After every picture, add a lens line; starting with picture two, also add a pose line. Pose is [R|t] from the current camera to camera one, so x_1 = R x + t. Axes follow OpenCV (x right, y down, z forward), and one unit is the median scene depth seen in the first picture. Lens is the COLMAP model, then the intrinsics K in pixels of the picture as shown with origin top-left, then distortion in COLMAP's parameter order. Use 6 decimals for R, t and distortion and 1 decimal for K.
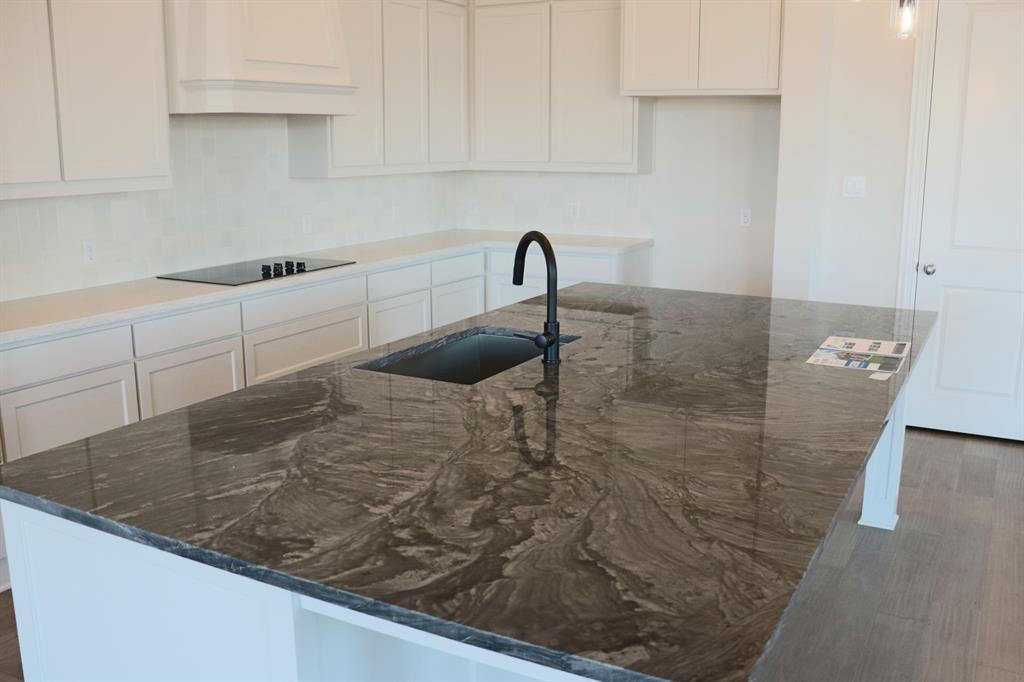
lens RADIAL K [[940.7, 0, 512.0], [0, 940.7, 341.0], [0, 0, 1]] dist [-0.178469, 0.149328]
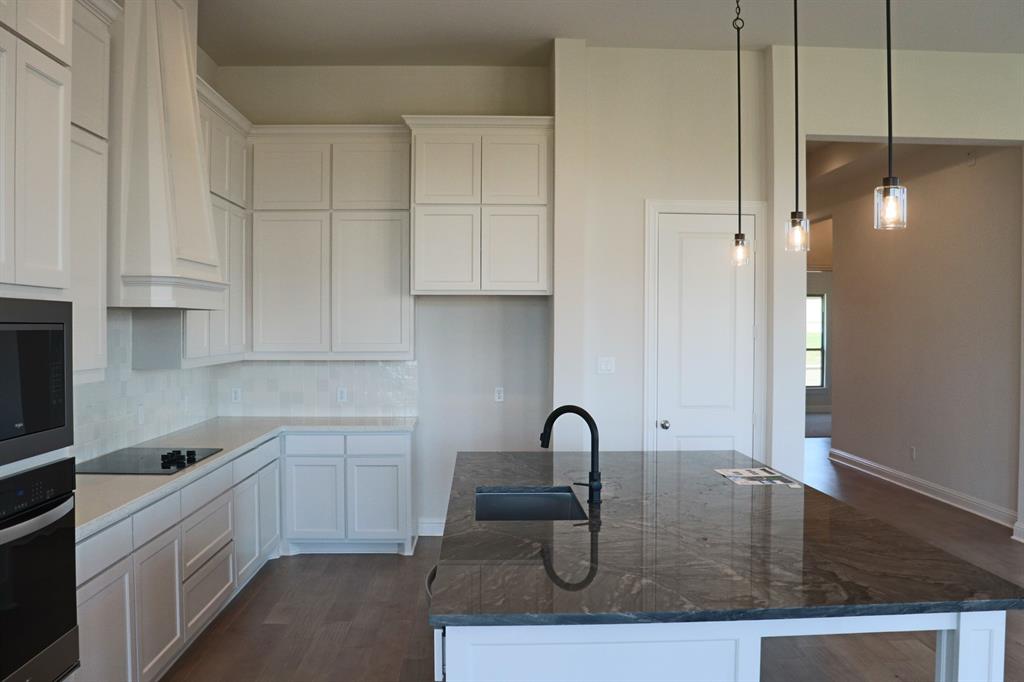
lens RADIAL K [[940.7, 0, 512.0], [0, 940.7, 341.0], [0, 0, 1]] dist [-0.178469, 0.149328]
pose [[0.860256, -0.007324, 0.509810, -0.510815], [0.106506, 0.980420, -0.165632, 0.003874], [-0.498615, 0.196784, 0.844192, -0.072746]]
